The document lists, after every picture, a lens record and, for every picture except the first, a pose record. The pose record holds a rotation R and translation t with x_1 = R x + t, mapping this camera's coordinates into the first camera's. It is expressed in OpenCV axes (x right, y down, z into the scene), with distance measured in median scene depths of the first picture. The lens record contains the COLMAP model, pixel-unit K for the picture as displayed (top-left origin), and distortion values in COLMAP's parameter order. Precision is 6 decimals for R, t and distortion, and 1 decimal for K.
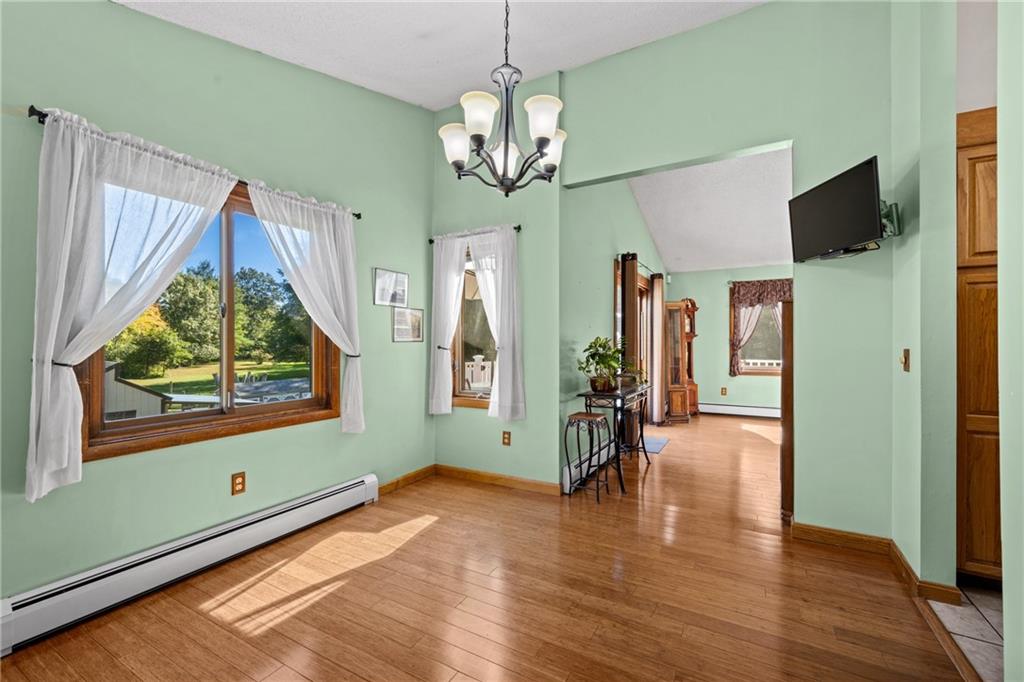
lens RADIAL K [[430.7, 0, 513.4], [0, 430.7, 340.7], [0, 0, 1]] dist [0.001469, 0.000033]
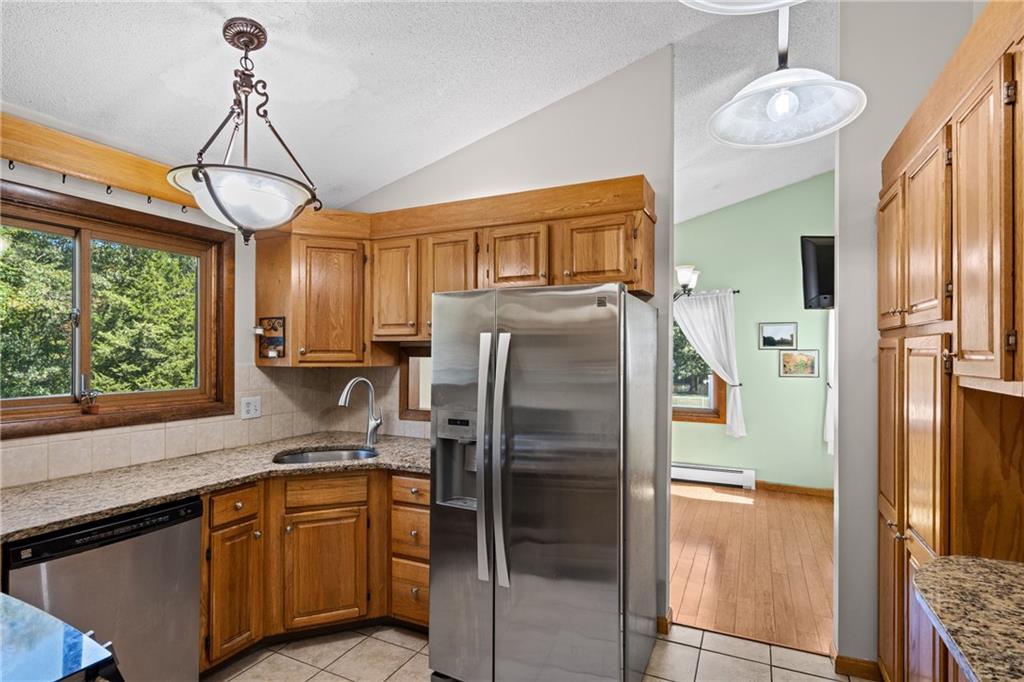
lens RADIAL K [[507.7, 0, 514.2], [0, 507.7, 350.3], [0, 0, 1]] dist [0.005524, 0.000352]
pose [[0.061984, -0.005683, -0.998061, 1.334083], [-0.001282, 0.999983, -0.005773, -0.075576], [0.998076, 0.001637, 0.061976, 0.119445]]
